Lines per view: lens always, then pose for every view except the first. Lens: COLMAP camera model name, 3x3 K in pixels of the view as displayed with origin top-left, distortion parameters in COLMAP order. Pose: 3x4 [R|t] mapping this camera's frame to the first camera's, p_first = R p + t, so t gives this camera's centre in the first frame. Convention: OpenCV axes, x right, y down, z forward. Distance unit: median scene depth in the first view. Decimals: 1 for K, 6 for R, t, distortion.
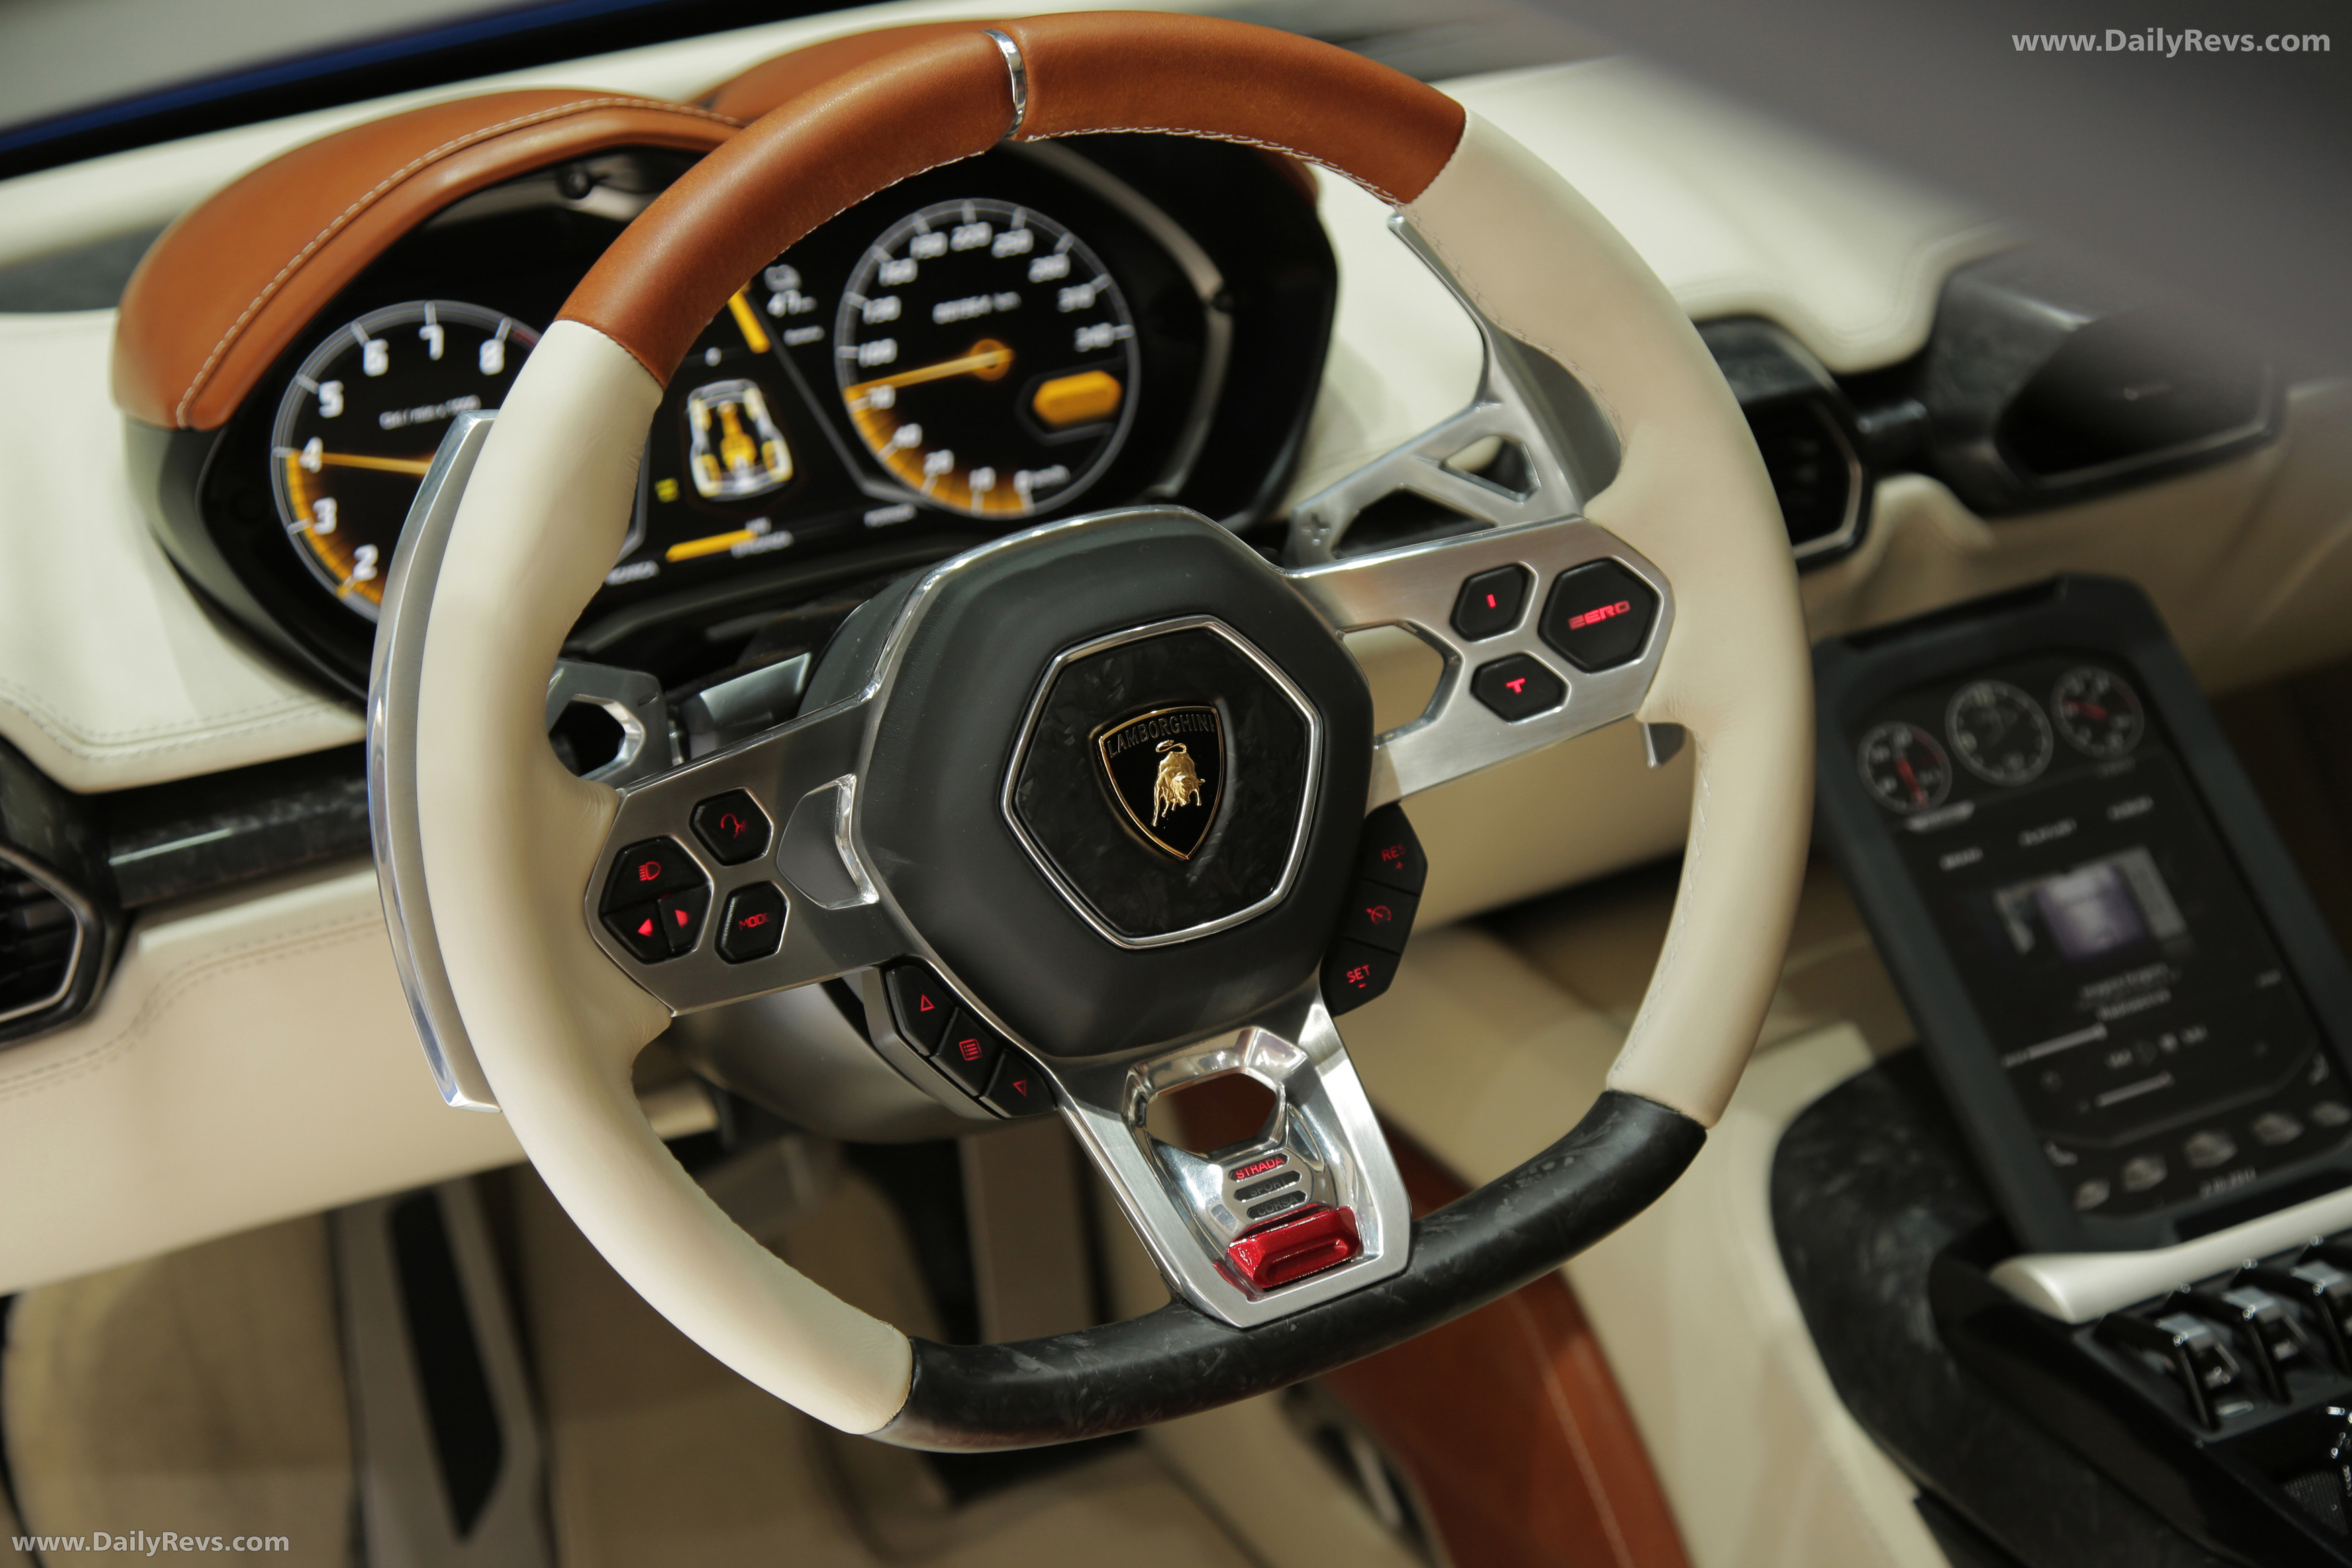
lens RADIAL K [[3822.6, 0, 1176.0], [0, 3822.6, 784.0], [0, 0, 1]] dist [0.199133, 0.117618]
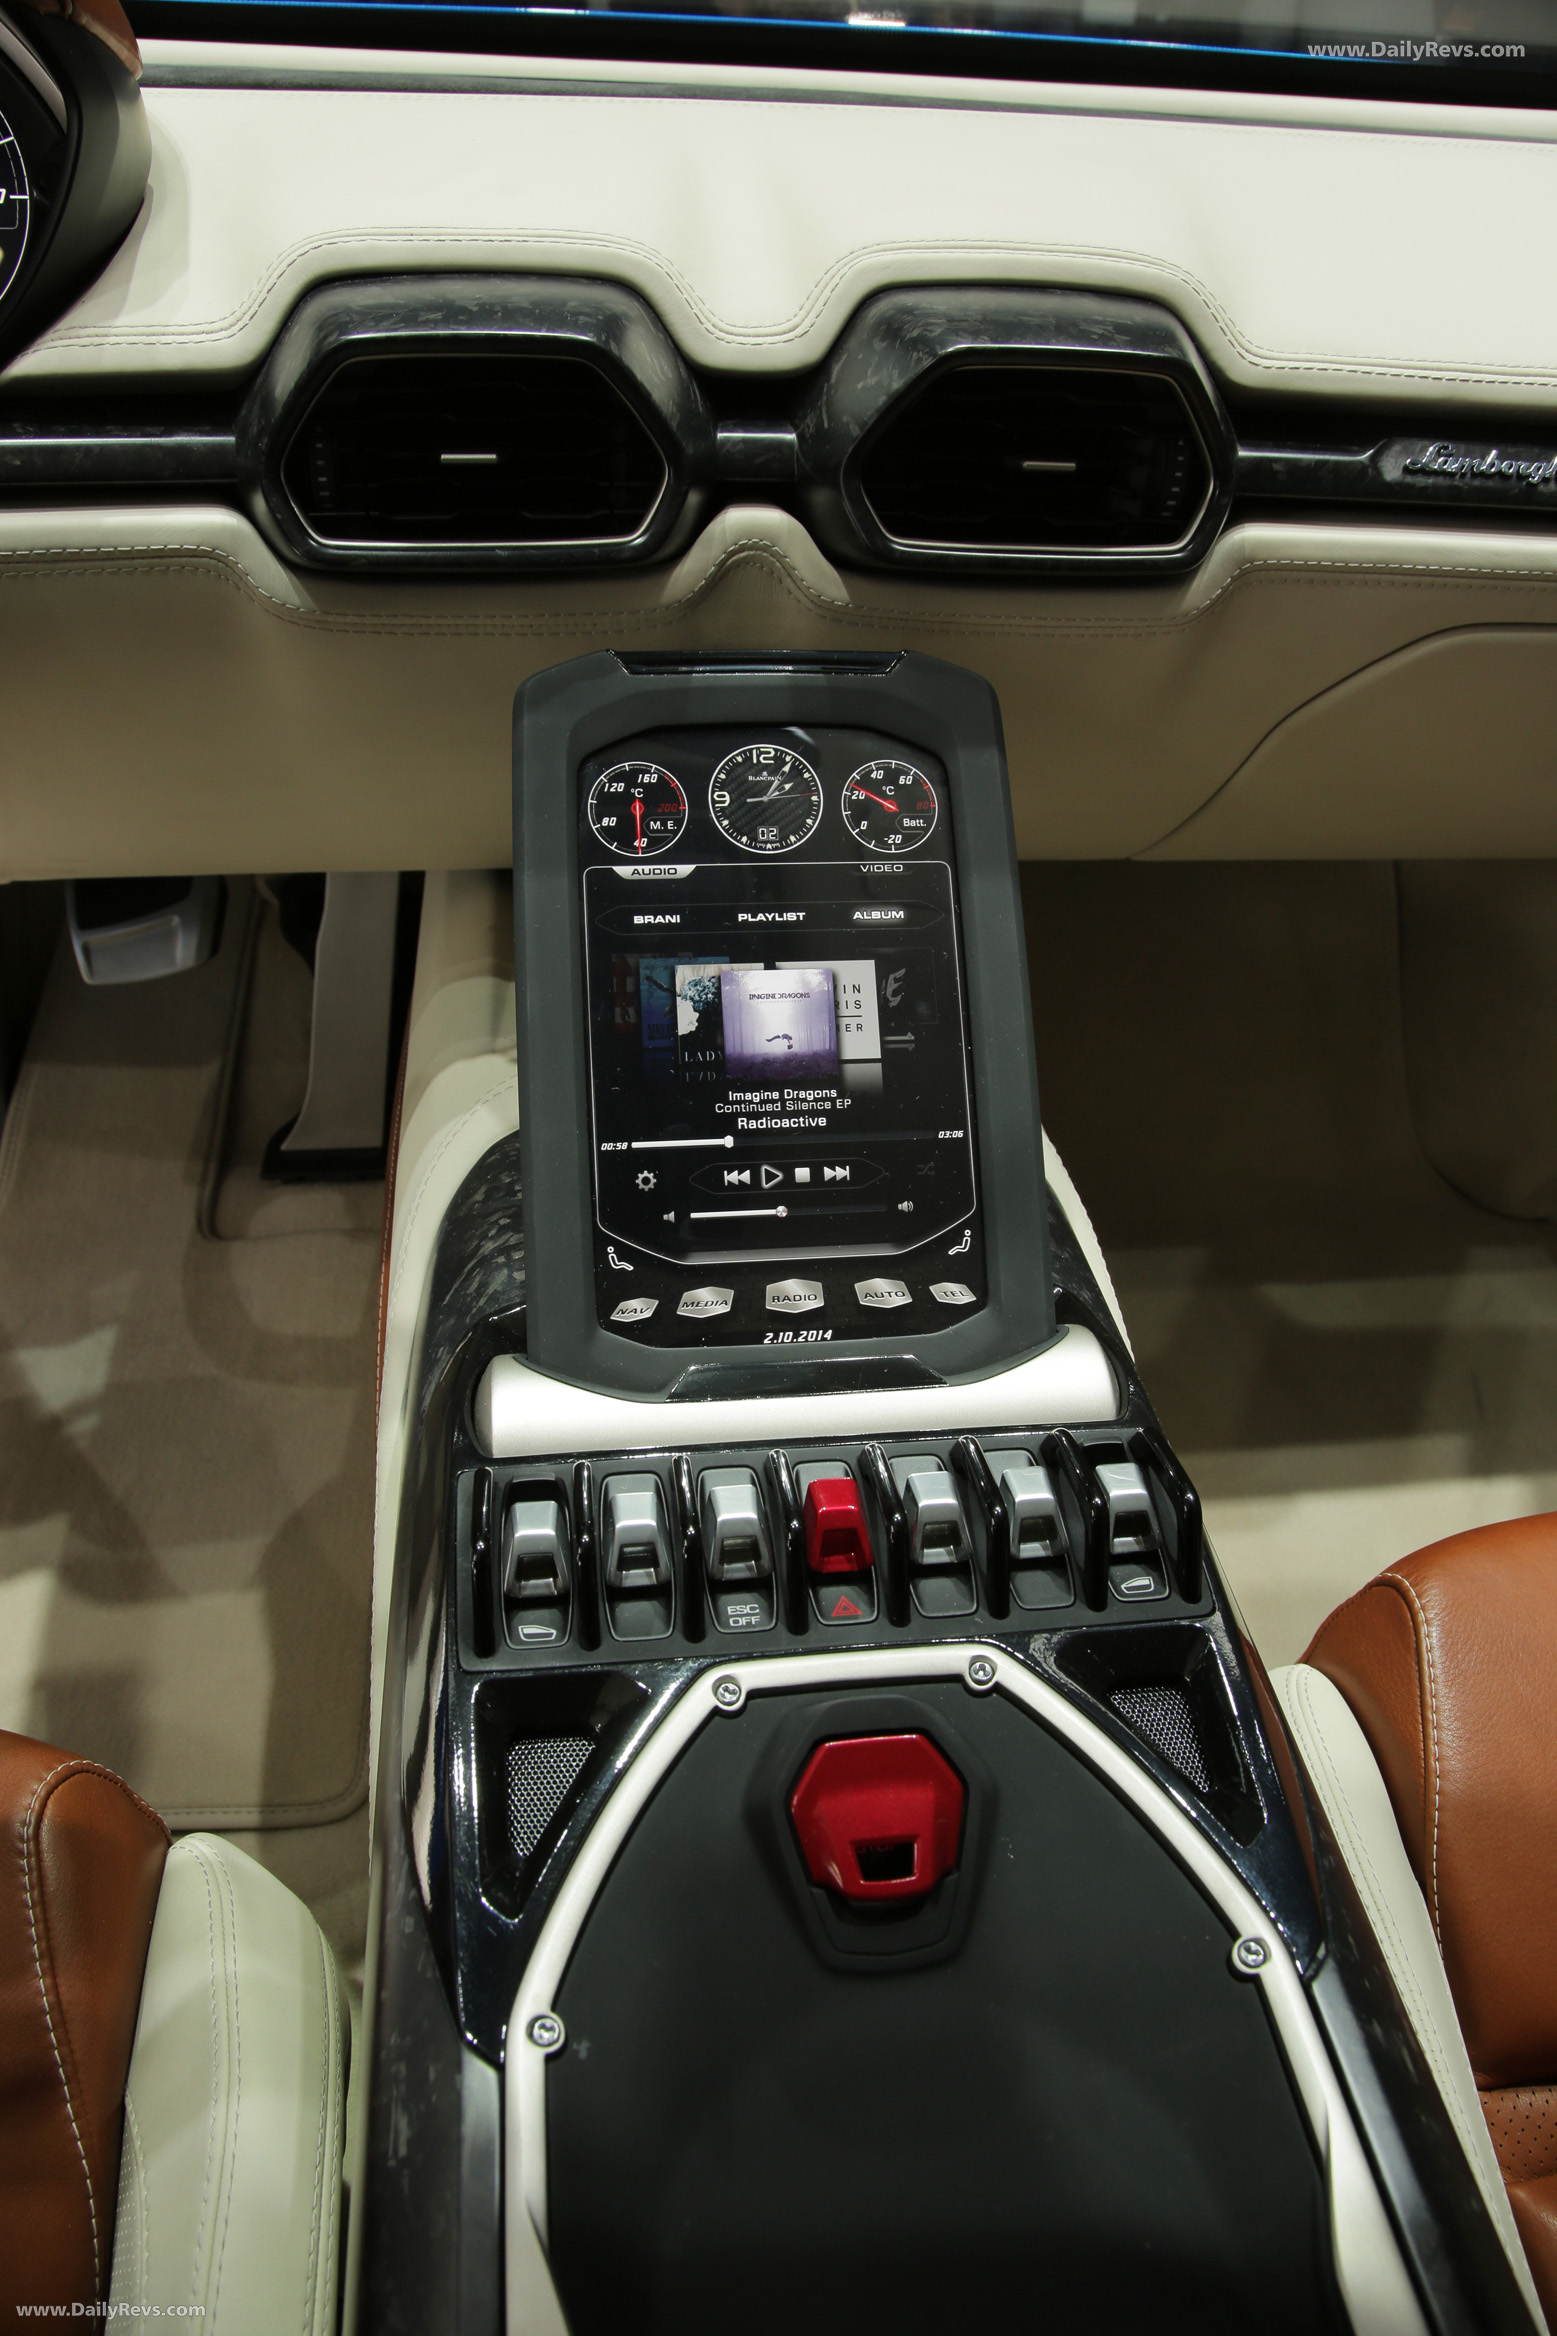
lens RADIAL K [[1642.1, 0, 778.5], [0, 1642.1, 1168.0], [0, 0, 1]] dist [-0.098148, 0.004241]
pose [[0.937209, 0.291876, -0.190912, 0.369655], [-0.240906, 0.937586, 0.250794, -0.034002], [0.252197, -0.189054, 0.949028, 0.721574]]
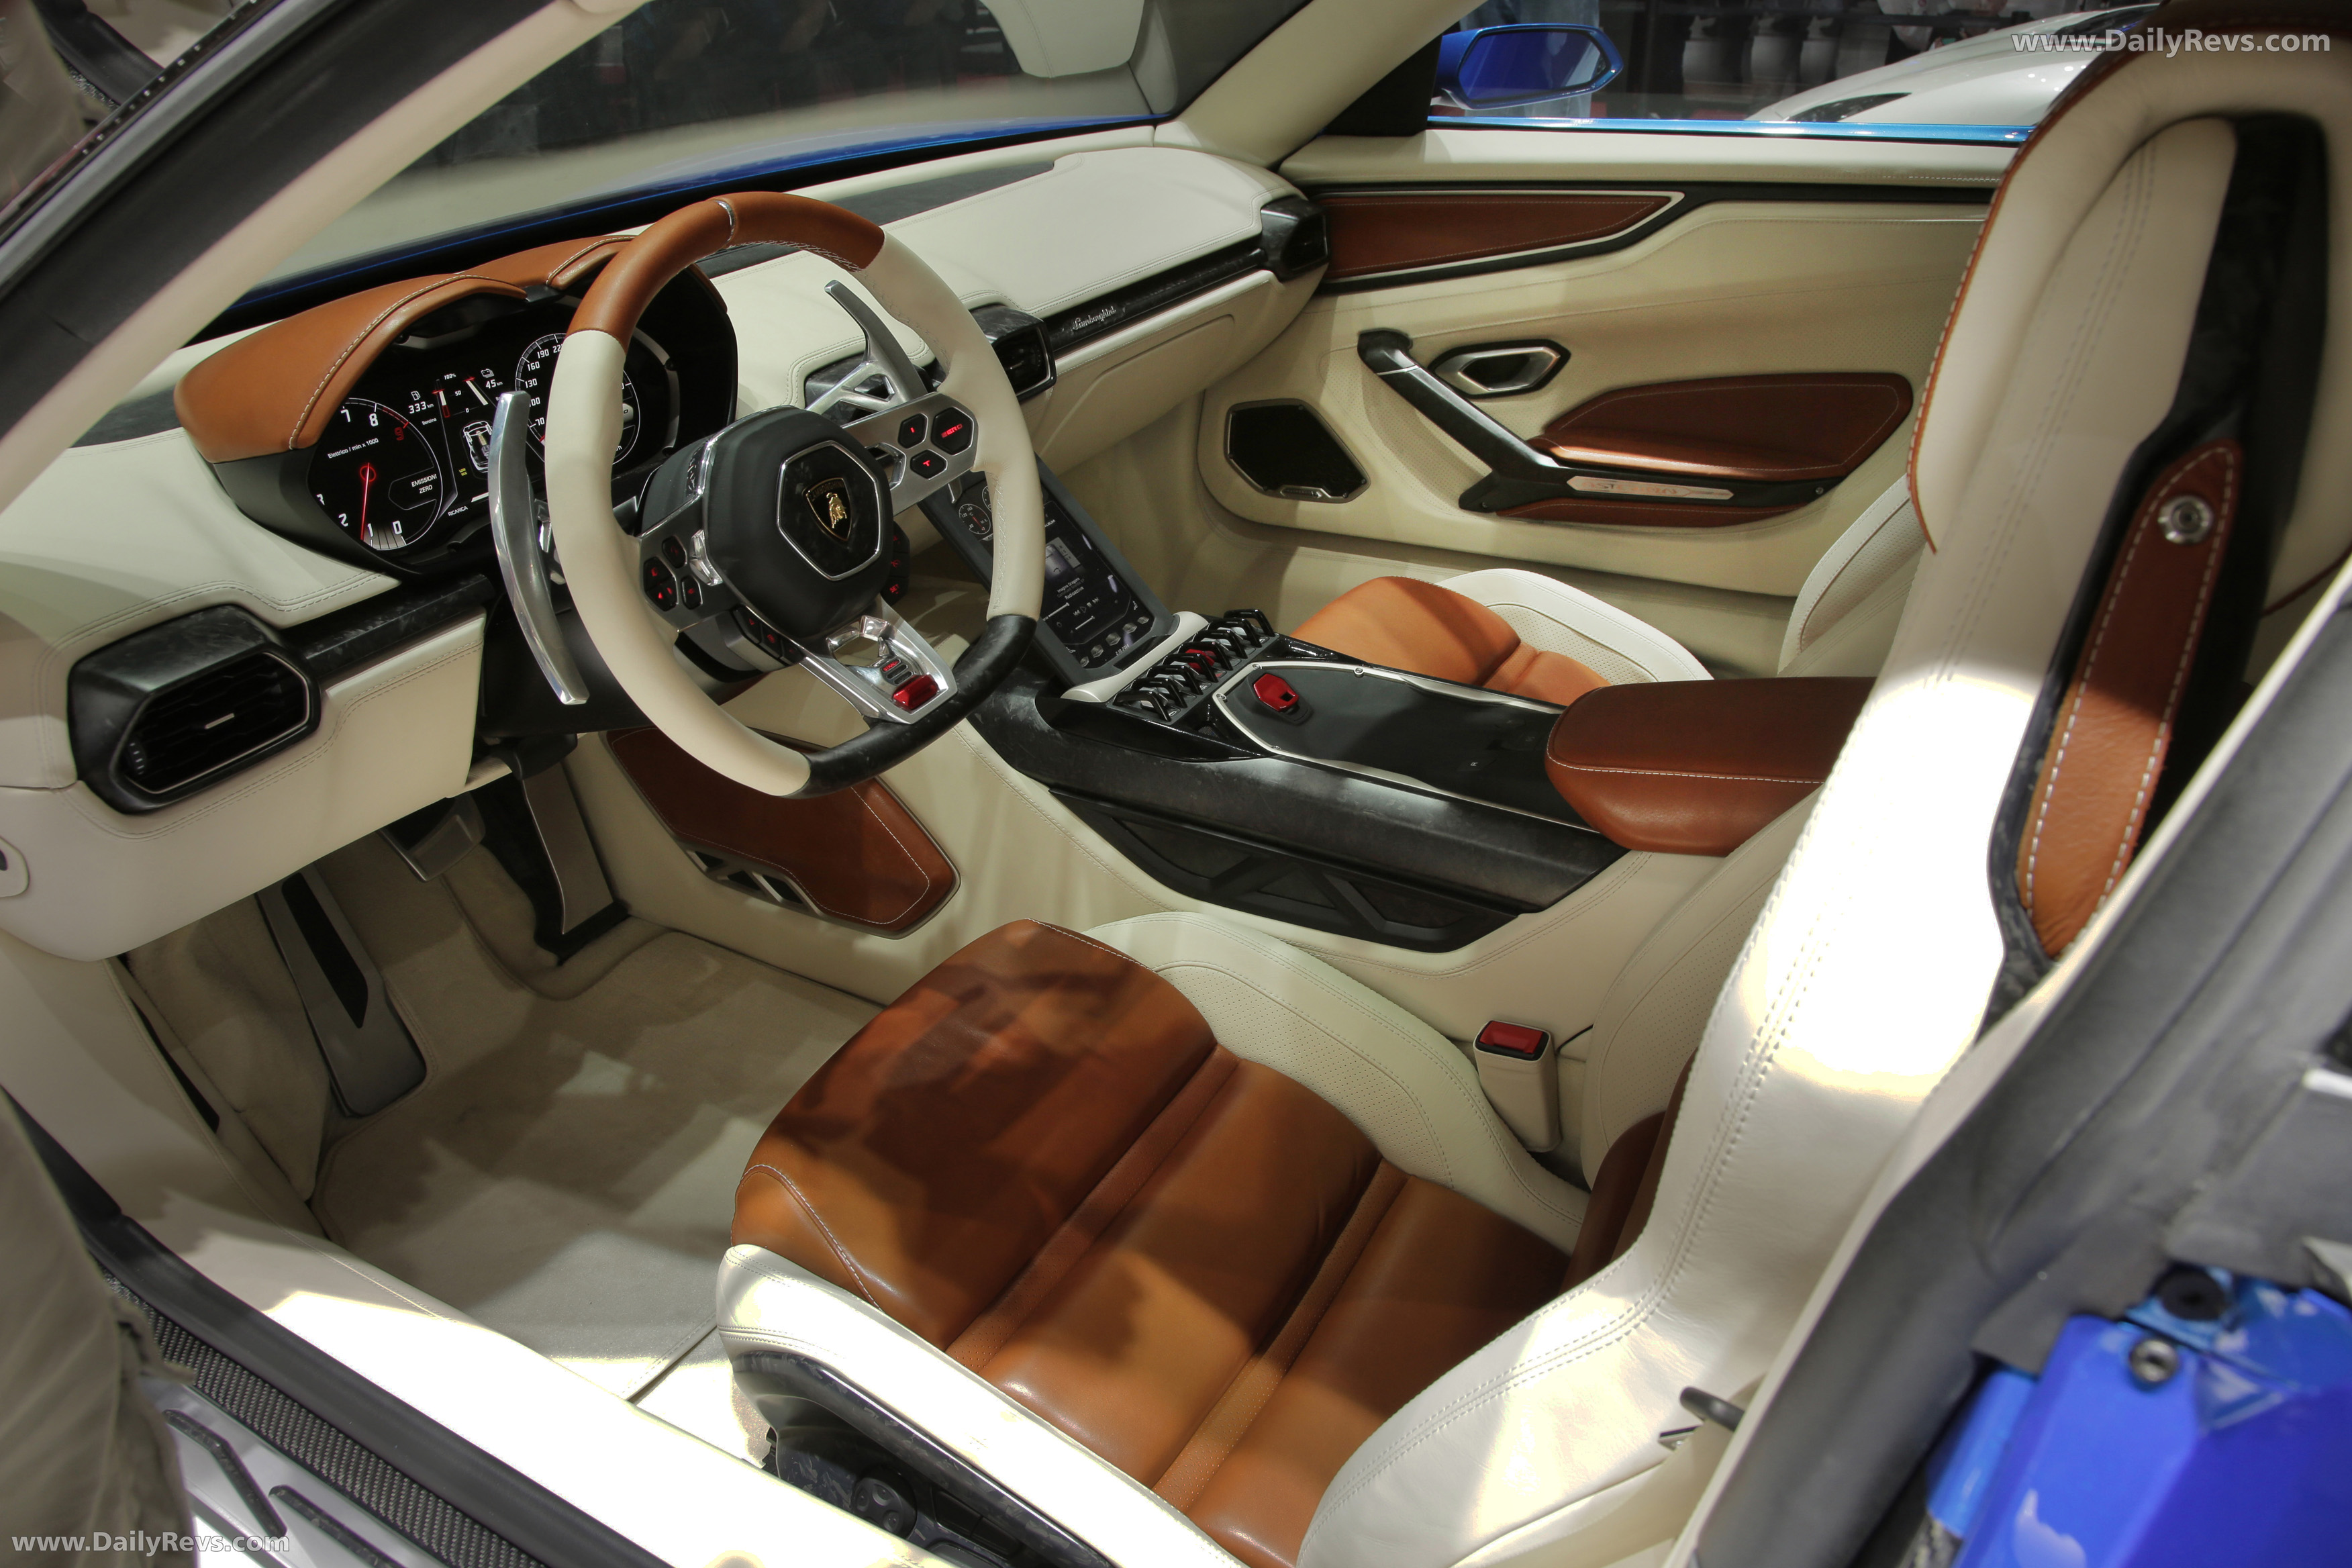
lens RADIAL K [[1653.4, 0, 1176.0], [0, 1653.4, 784.0], [0, 0, 1]] dist [-0.098148, 0.004241]
pose [[0.830041, -0.229007, 0.508514, -0.336324], [0.200994, 0.973366, 0.110272, 0.083894], [-0.520224, 0.010678, 0.853963, 0.011404]]
